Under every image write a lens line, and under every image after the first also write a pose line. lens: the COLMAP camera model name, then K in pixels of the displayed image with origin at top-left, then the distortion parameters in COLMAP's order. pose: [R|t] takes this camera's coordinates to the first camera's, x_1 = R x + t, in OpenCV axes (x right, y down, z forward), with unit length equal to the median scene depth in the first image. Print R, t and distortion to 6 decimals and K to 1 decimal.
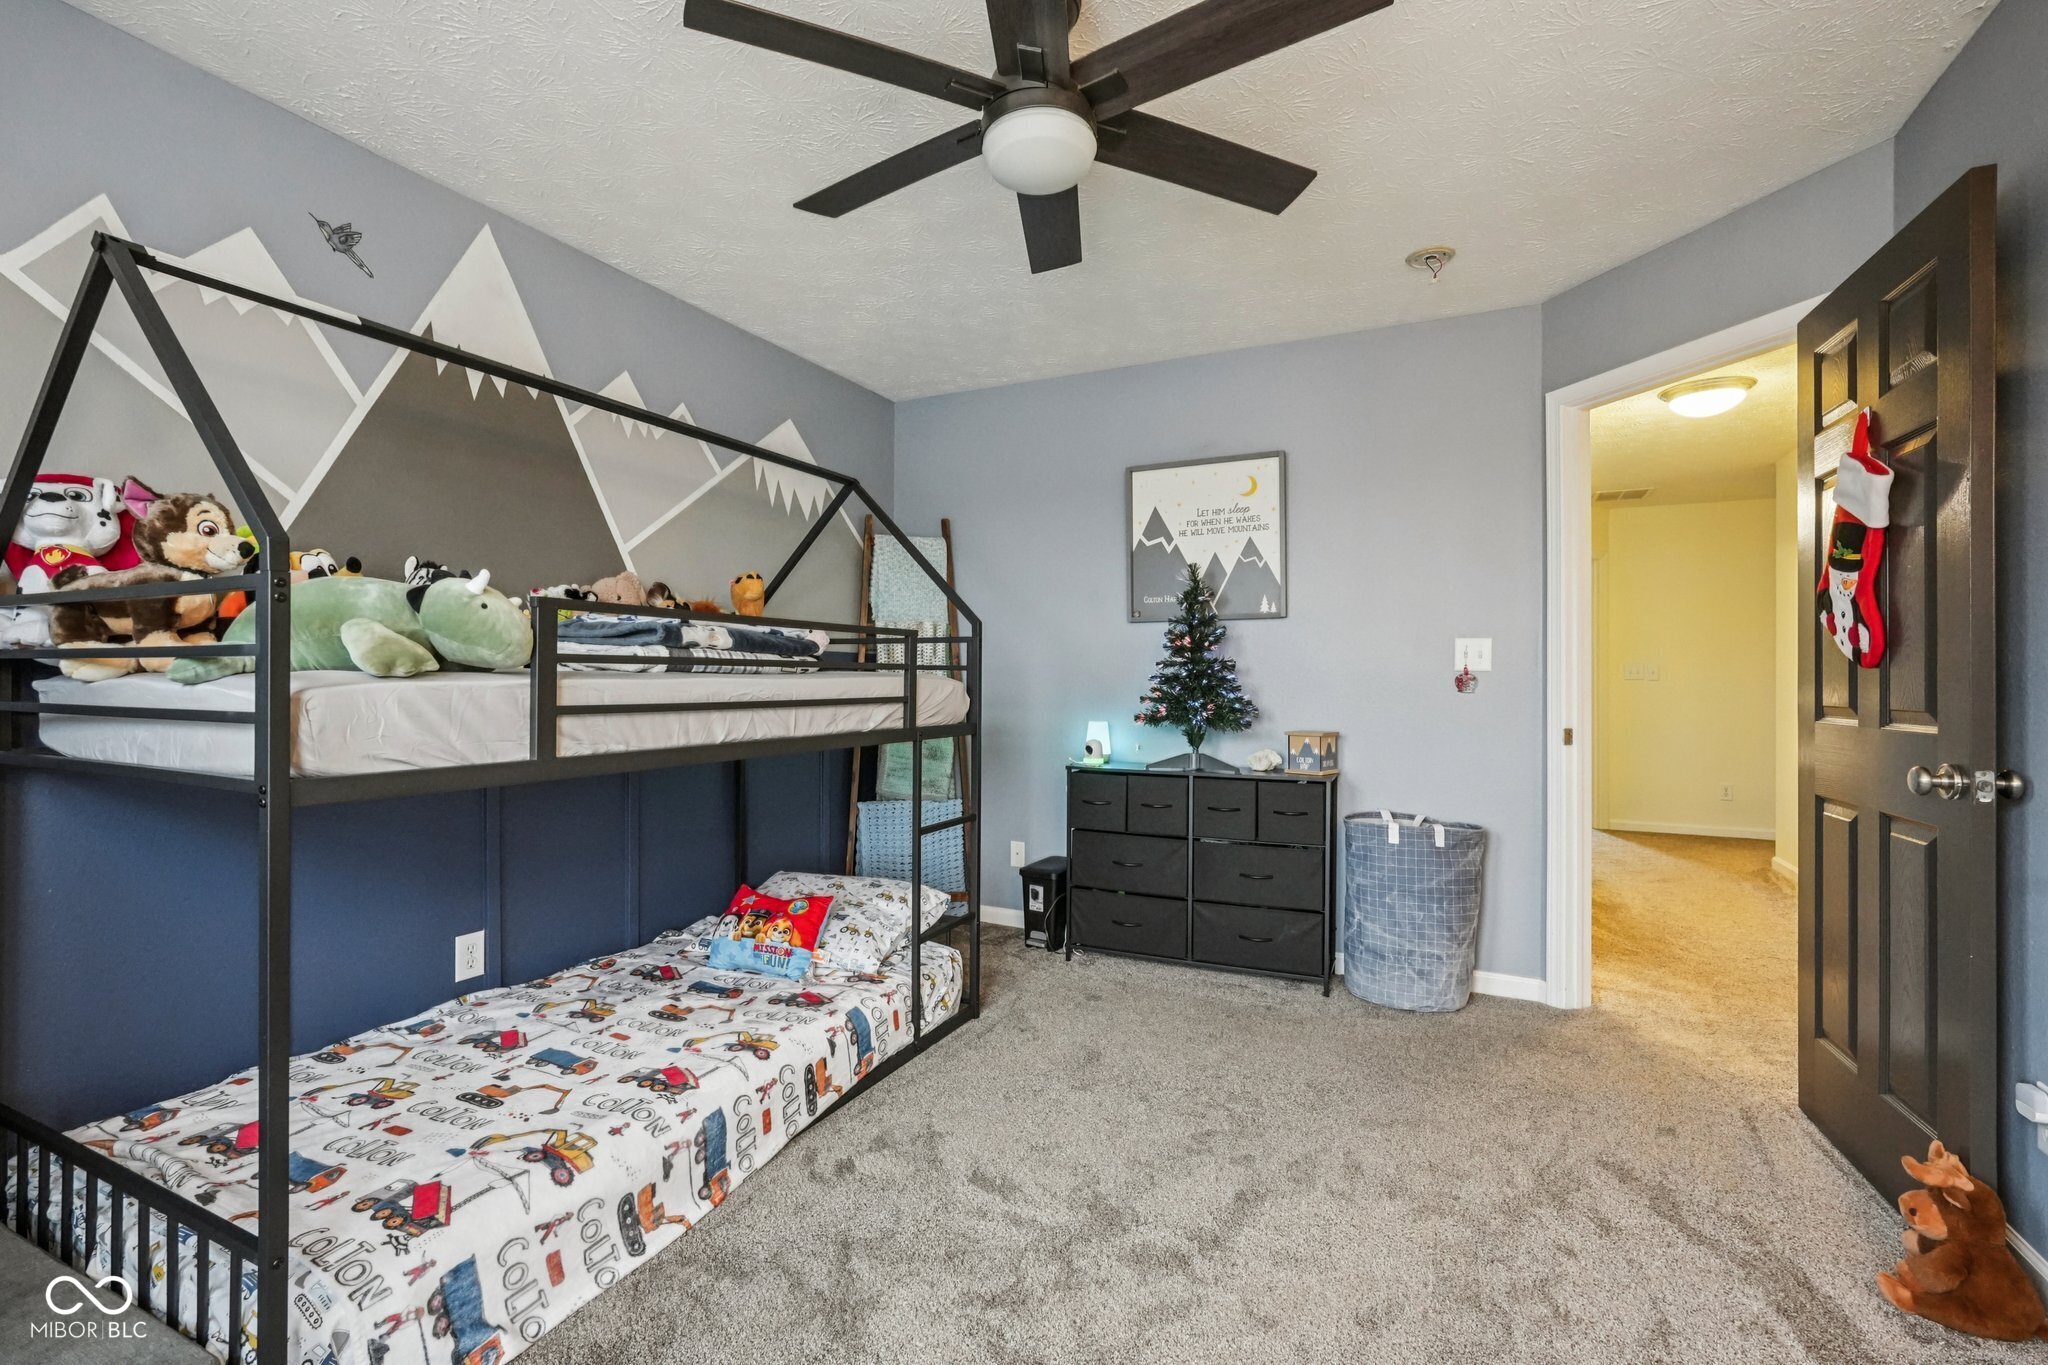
lens RADIAL K [[898.5, 0, 1018.9], [0, 898.5, 681.5], [0, 0, 1]] dist [-0.001871, 0.000016]
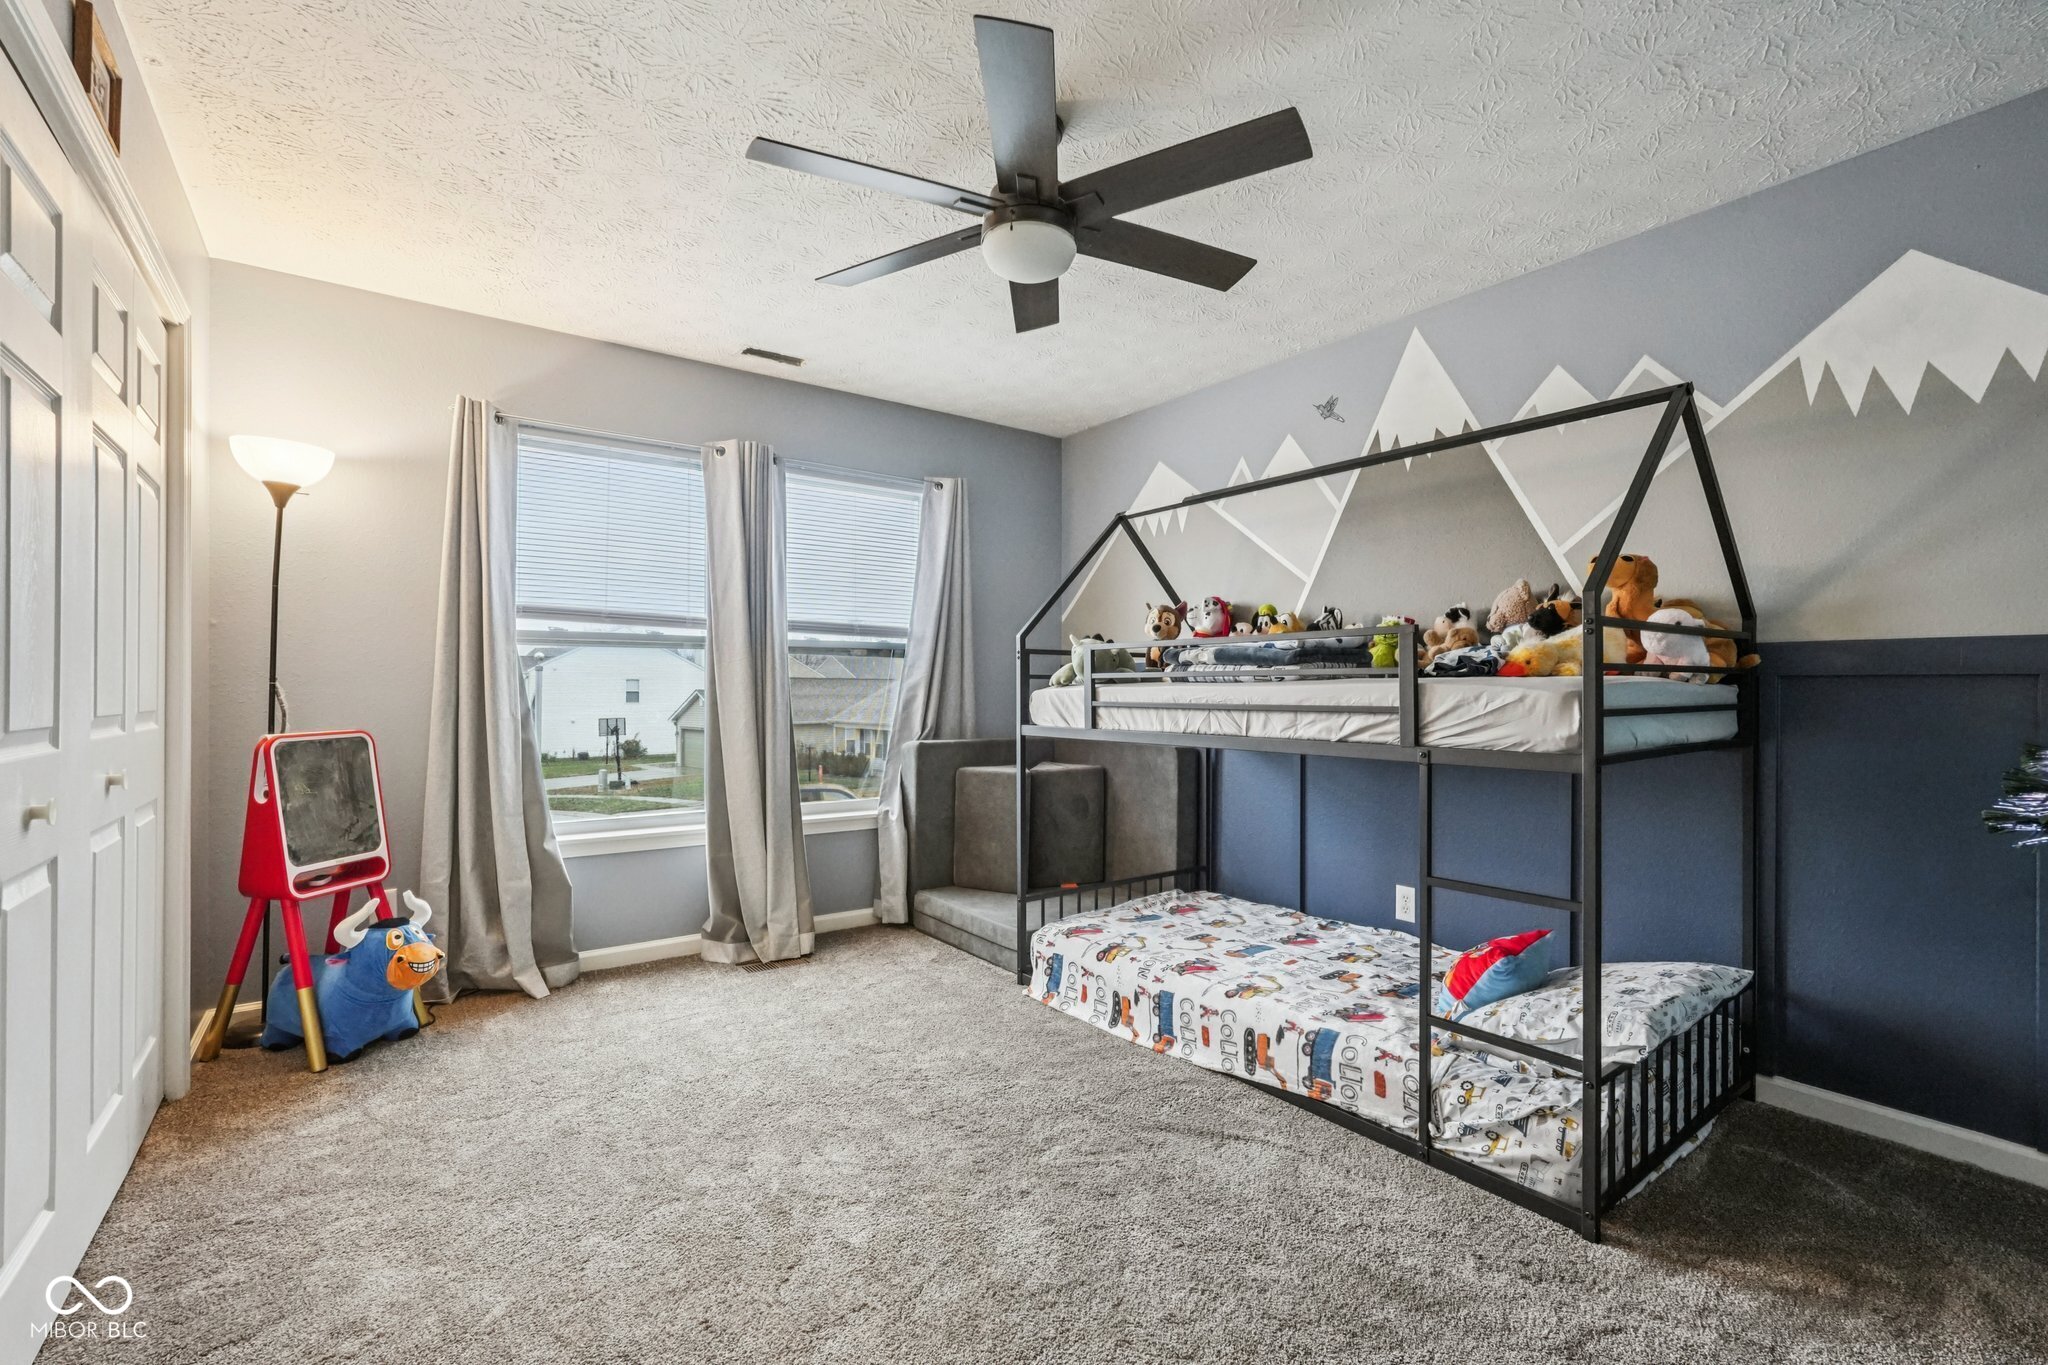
lens RADIAL K [[898.5, 0, 1018.9], [0, 898.5, 681.5], [0, 0, 1]] dist [-0.001871, 0.000016]
pose [[-0.451661, -0.010551, -0.892127, 0.905511], [-0.005272, 0.999944, -0.009158, 0.002561], [0.892174, 0.000567, -0.451692, 1.244556]]
